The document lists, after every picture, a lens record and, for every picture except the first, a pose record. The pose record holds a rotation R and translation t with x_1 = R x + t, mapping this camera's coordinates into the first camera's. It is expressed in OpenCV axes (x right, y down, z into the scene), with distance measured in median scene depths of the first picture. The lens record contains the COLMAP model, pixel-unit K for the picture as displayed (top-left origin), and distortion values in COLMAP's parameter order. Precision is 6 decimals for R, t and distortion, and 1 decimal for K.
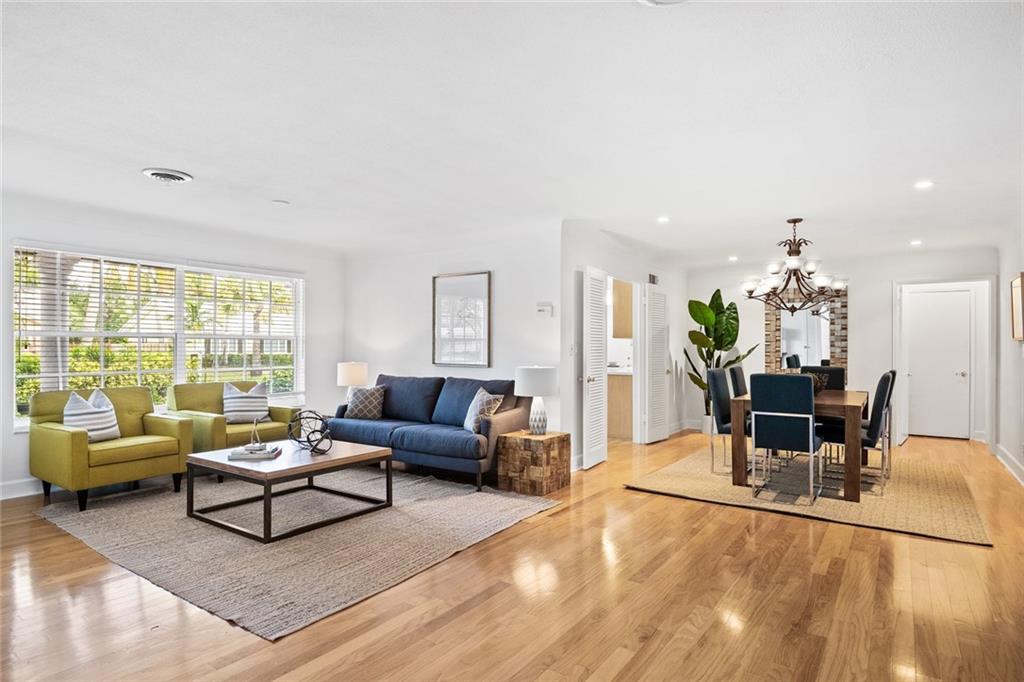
lens RADIAL K [[570.2, 0, 512.0], [0, 570.2, 341.0], [0, 0, 1]] dist [-0.000681, -0.000851]
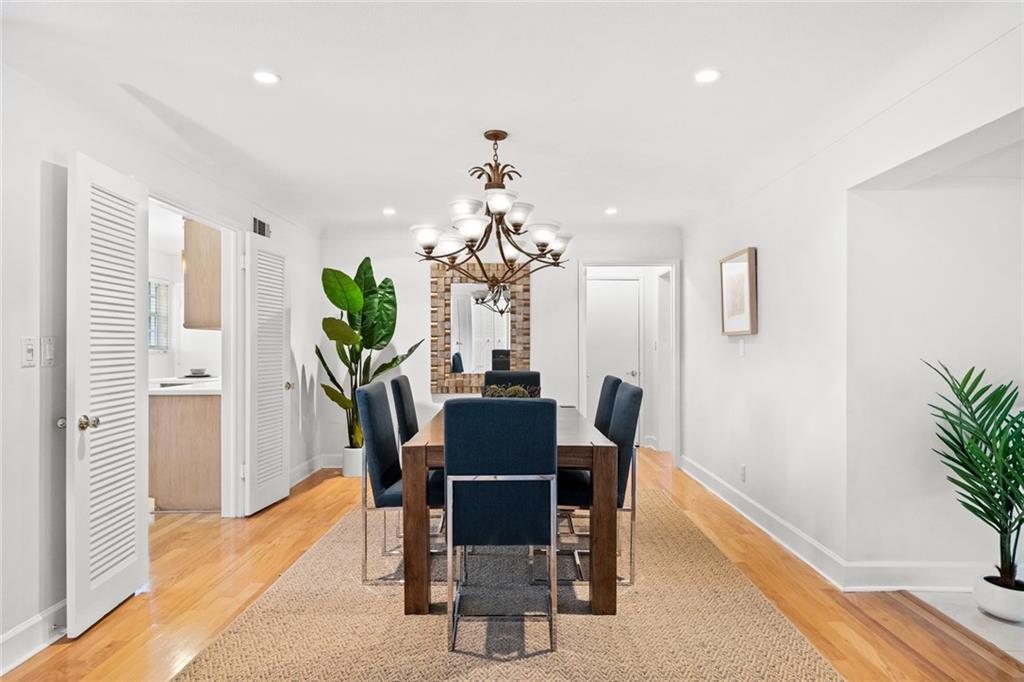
lens RADIAL K [[610.7, 0, 512.0], [0, 610.7, 341.0], [0, 0, 1]] dist [0.006410, 0.000432]
pose [[0.828331, -0.001813, 0.560236, 0.109118], [-0.002138, 0.999977, 0.006397, 0.002444], [-0.560235, -0.006497, 0.828309, 0.337247]]
